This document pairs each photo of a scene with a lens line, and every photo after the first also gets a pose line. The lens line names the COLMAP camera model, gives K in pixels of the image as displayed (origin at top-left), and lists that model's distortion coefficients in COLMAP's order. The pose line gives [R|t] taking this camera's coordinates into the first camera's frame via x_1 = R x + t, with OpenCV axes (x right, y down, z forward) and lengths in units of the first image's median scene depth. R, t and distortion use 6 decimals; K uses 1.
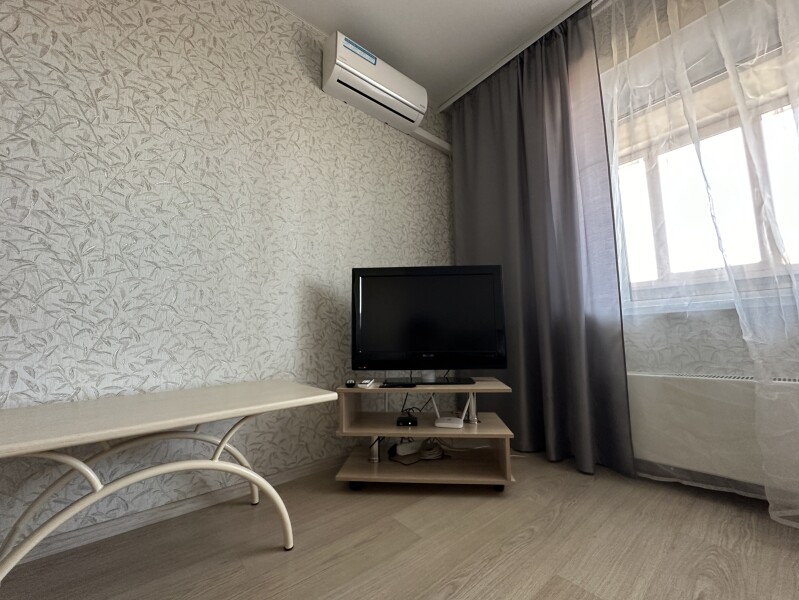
lens RADIAL K [[320.4, 0, 399.5], [0, 320.4, 300.0], [0, 0, 1]] dist [-0.004395, -0.000008]
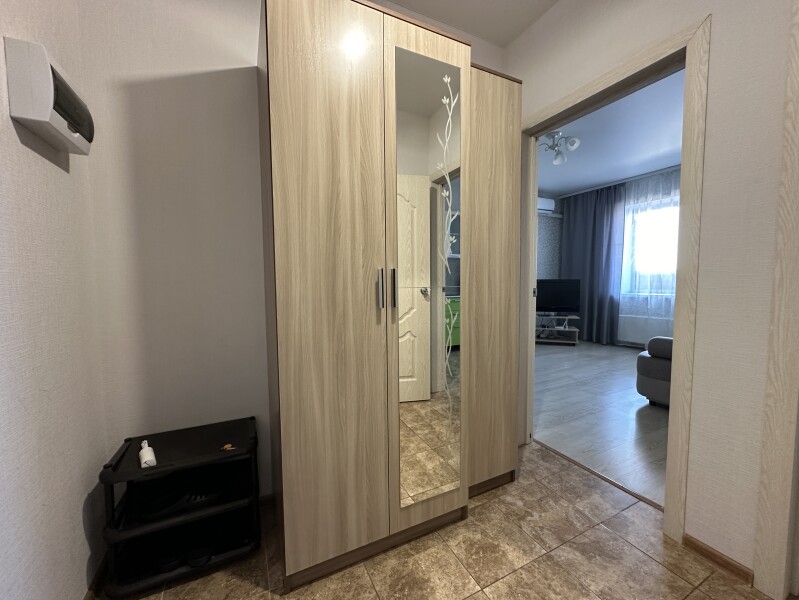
lens RADIAL K [[320.4, 0, 399.5], [0, 320.4, 300.0], [0, 0, 1]] dist [-0.004395, -0.000008]
pose [[0.974581, 0.029925, -0.222026, -0.739479], [0.009606, 0.984546, 0.174863, -0.502553], [0.223828, -0.172551, 0.959233, -2.552389]]
